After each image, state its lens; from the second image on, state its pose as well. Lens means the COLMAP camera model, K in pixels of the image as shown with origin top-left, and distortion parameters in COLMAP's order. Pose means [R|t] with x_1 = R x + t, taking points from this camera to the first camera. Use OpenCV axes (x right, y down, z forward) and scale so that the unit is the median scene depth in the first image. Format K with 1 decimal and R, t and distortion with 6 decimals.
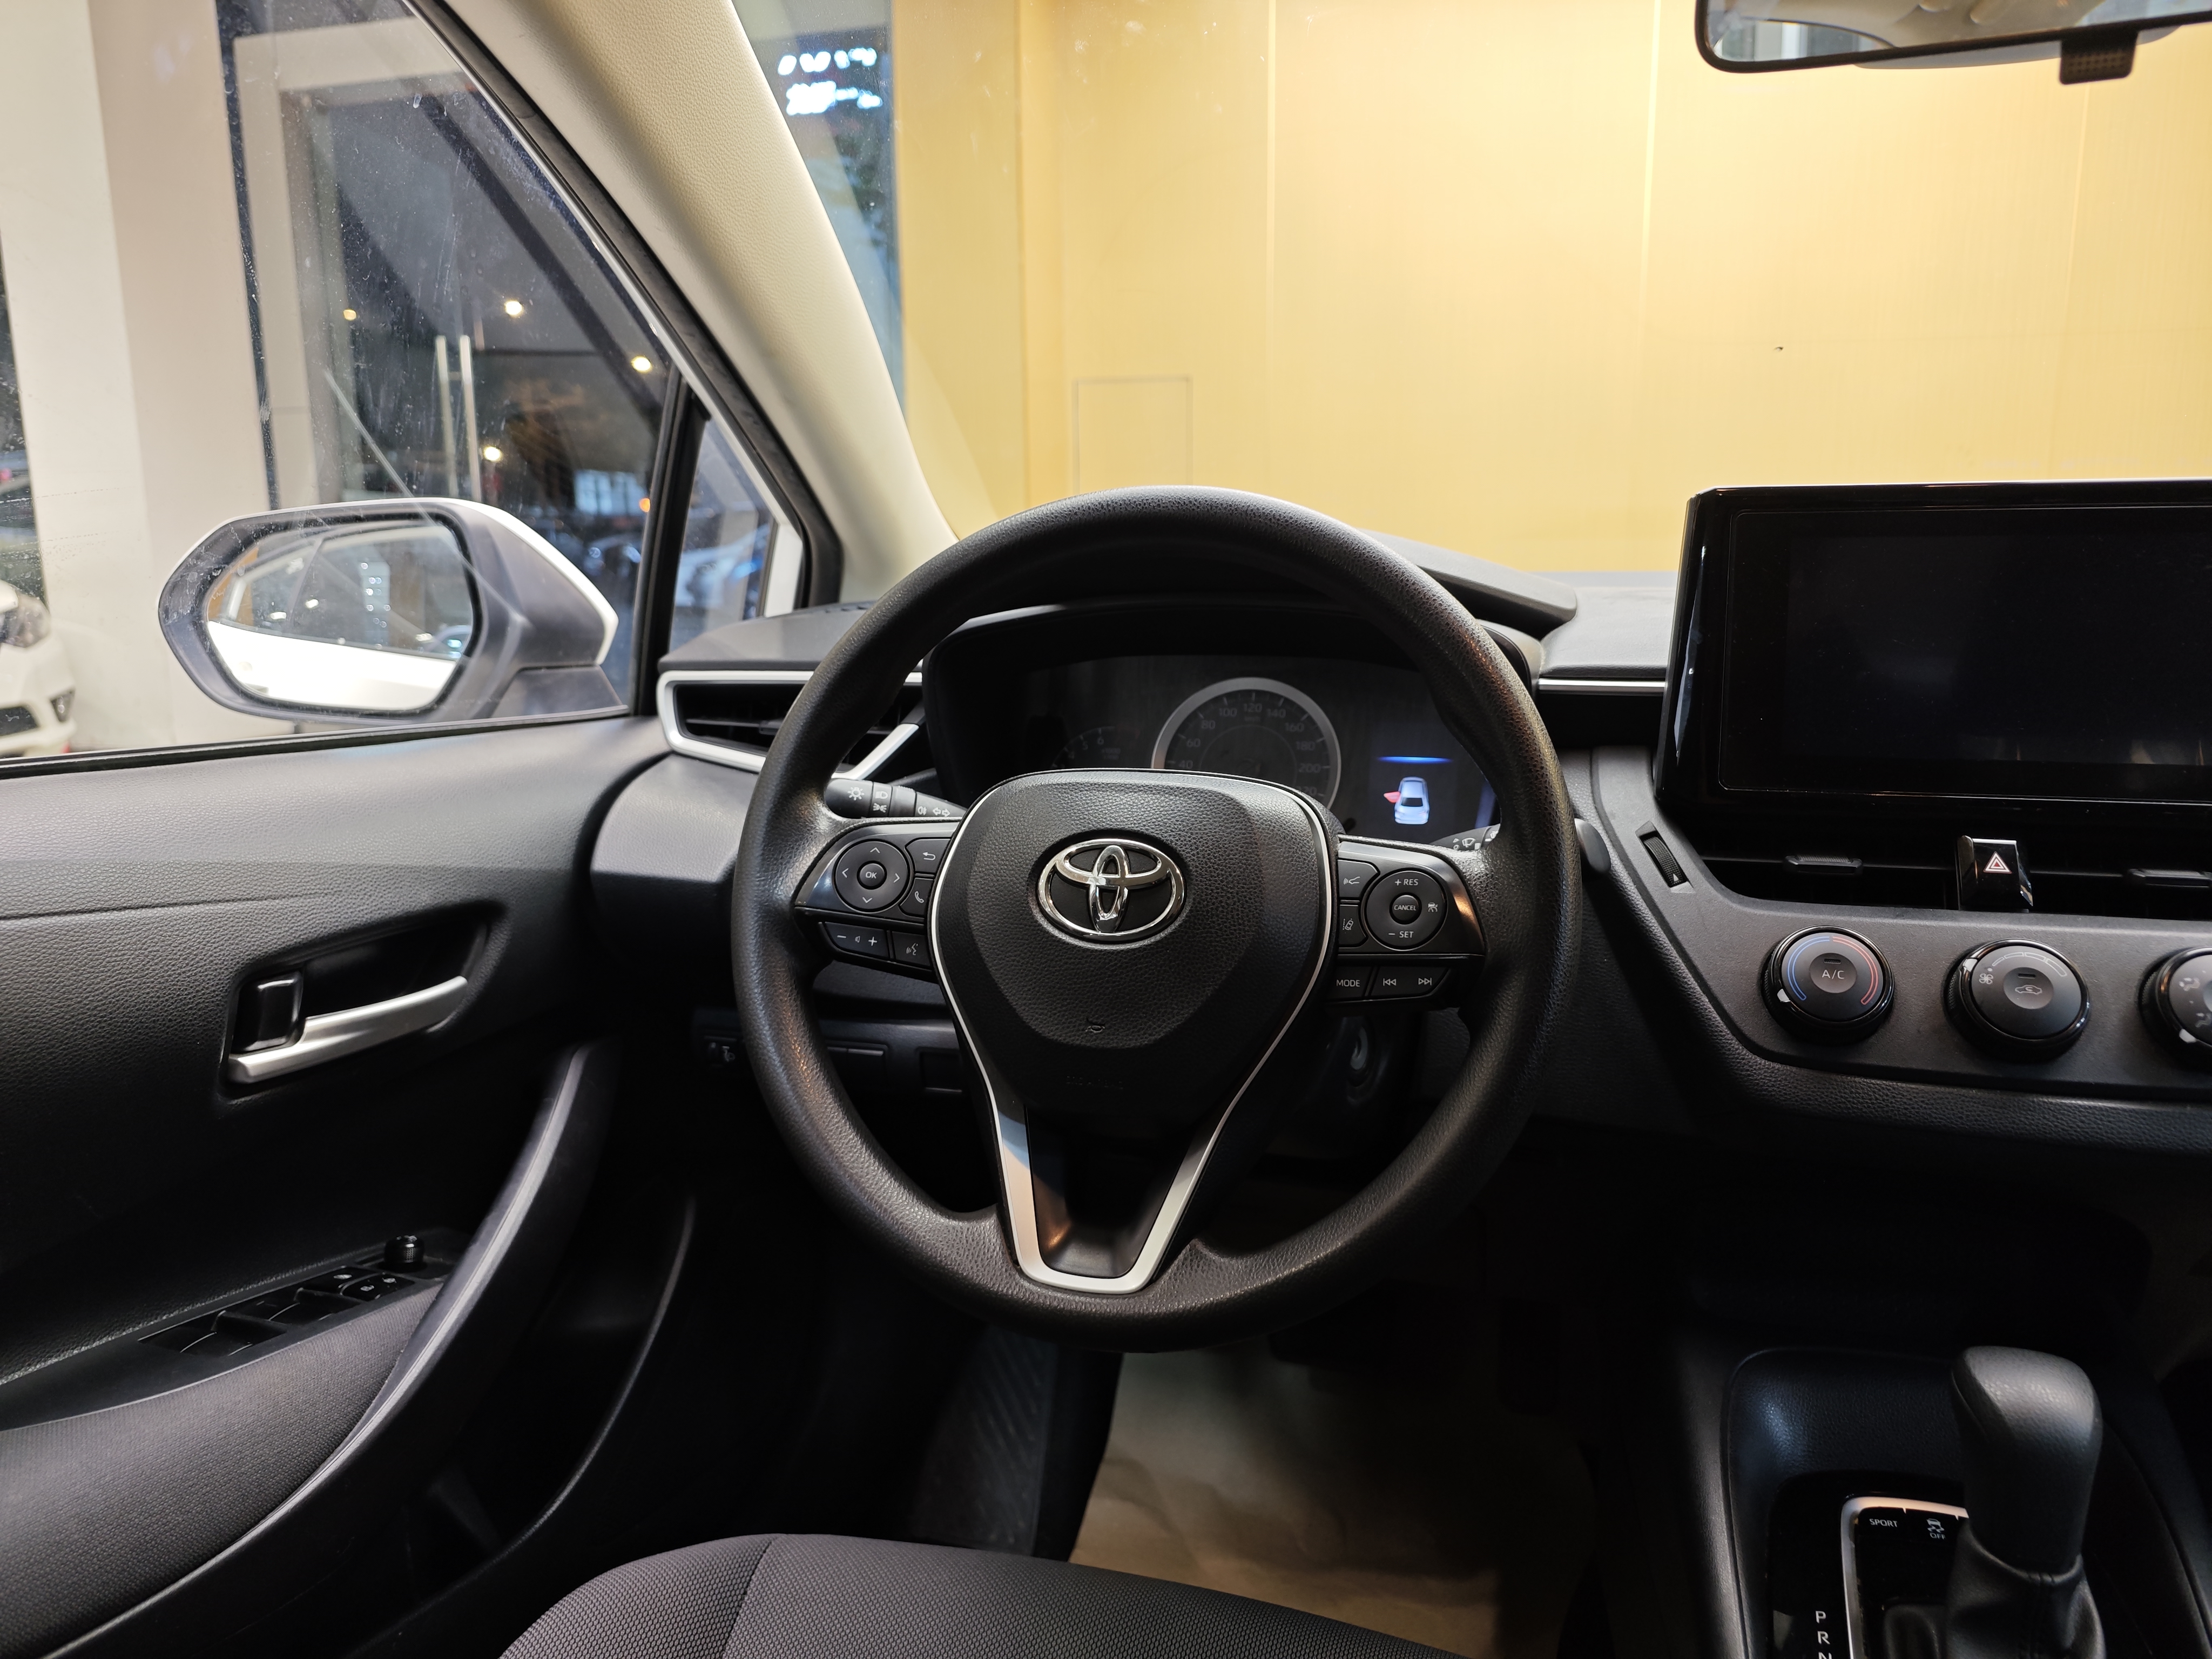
lens RADIAL K [[1488.9, 0, 1113.5], [0, 1488.9, 829.4], [0, 0, 1]] dist [0.035781, -0.028466]
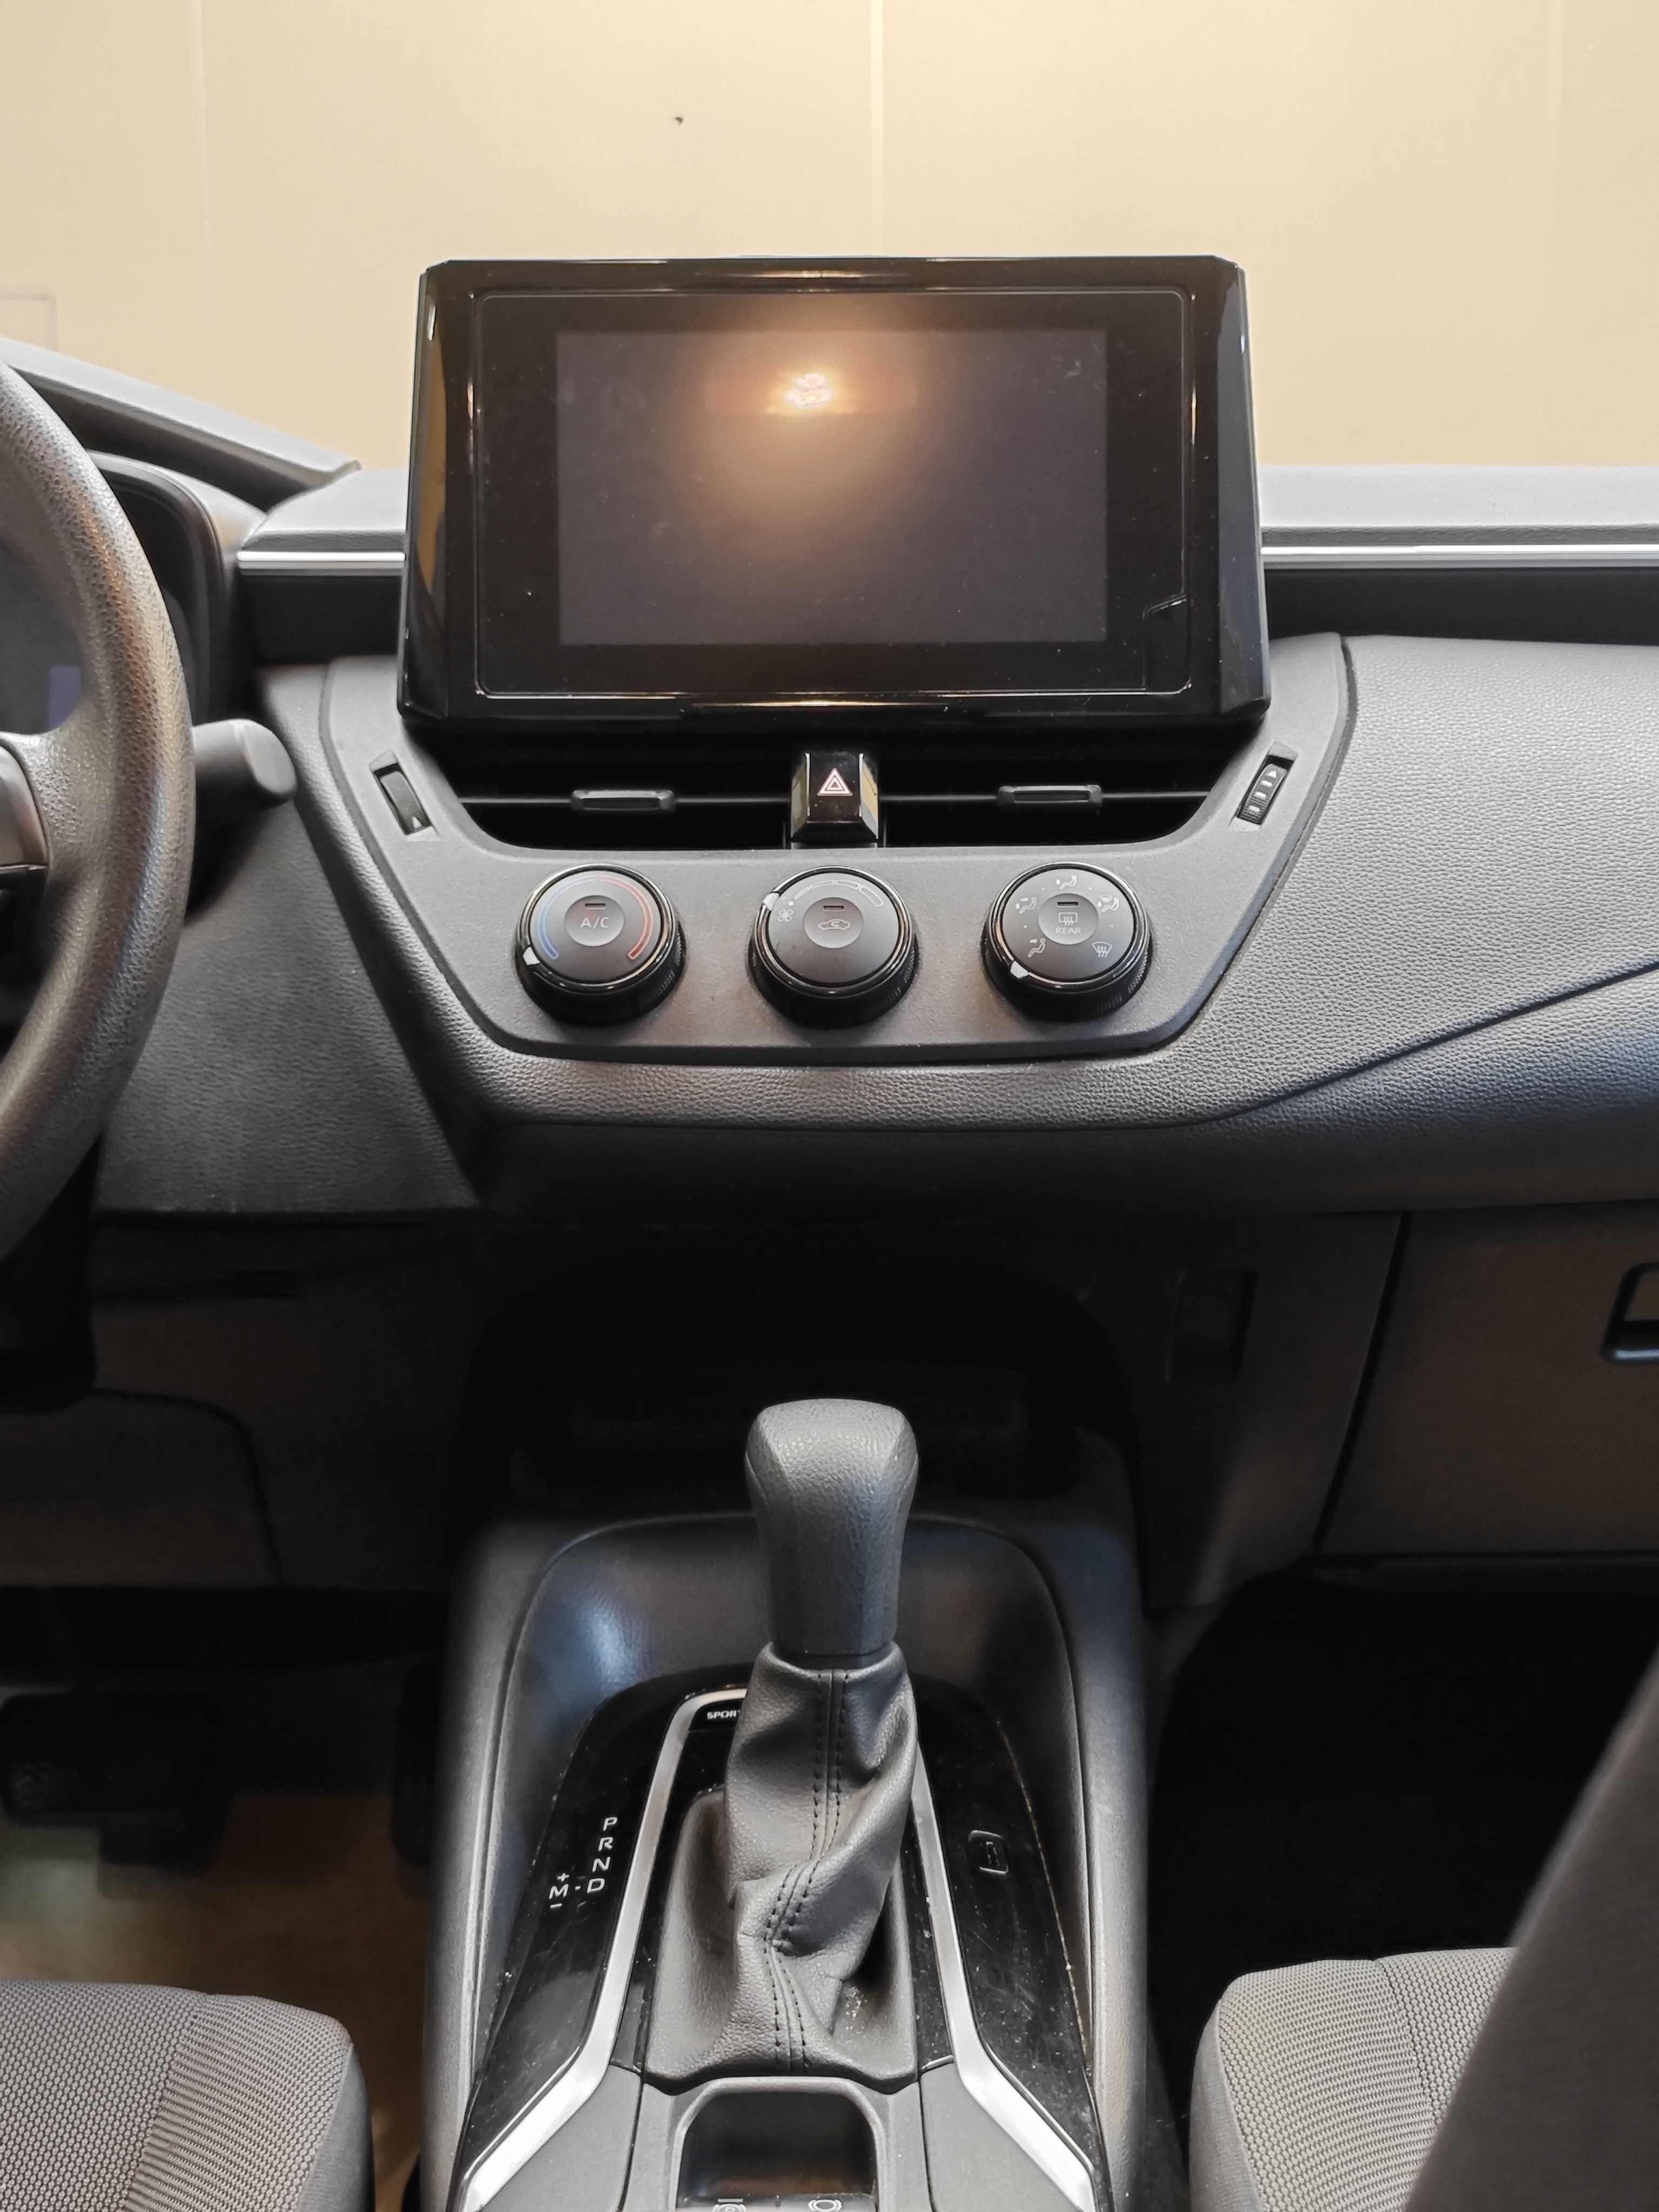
lens RADIAL K [[2984.0, 0, 822.9], [0, 2984.0, 1161.5], [0, 0, 1]] dist [0.019439, 0.000000]
pose [[0.964630, -0.037733, 0.260894, 0.194742], [0.046577, 0.998528, -0.027798, 0.235565], [-0.259461, 0.038966, 0.964967, -0.362818]]
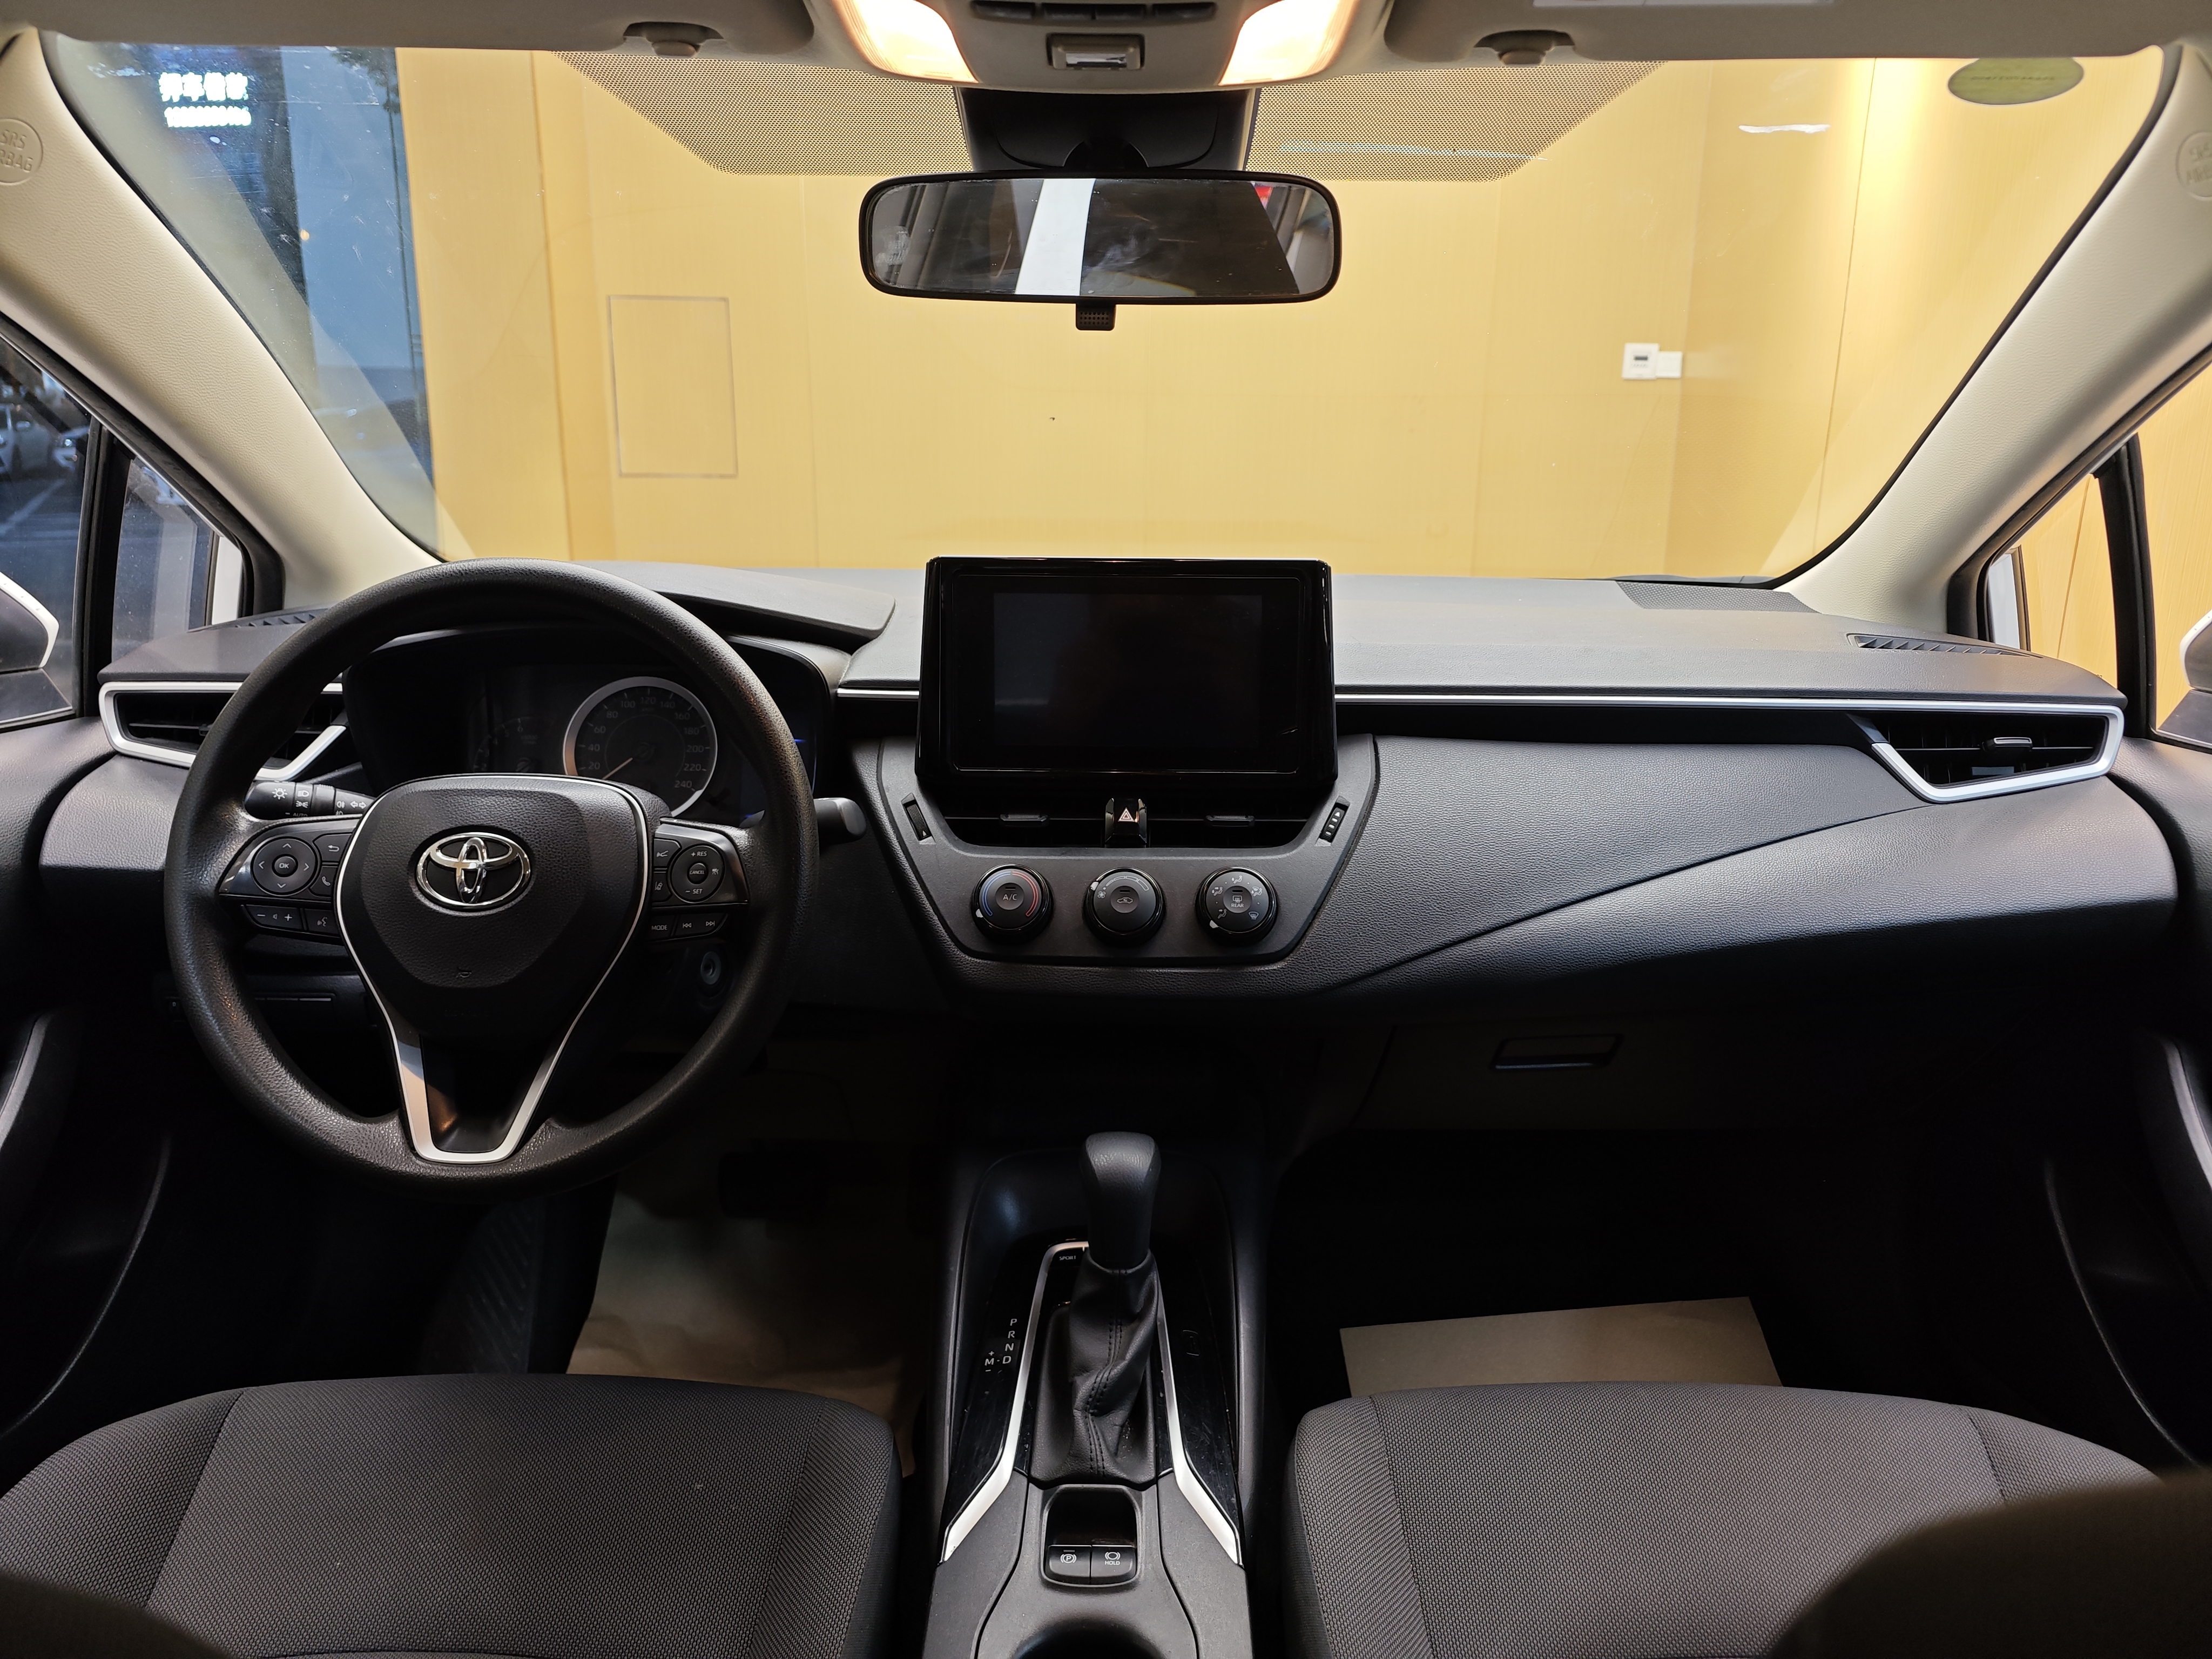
lens RADIAL K [[1488.9, 0, 1111.2], [0, 1488.9, 810.6], [0, 0, 1]] dist [0.035781, -0.028466]
pose [[0.965639, -0.046998, 0.255601, 0.189272], [0.032539, 0.997637, 0.060508, -0.069133], [-0.257841, -0.050111, 0.964887, -0.409034]]
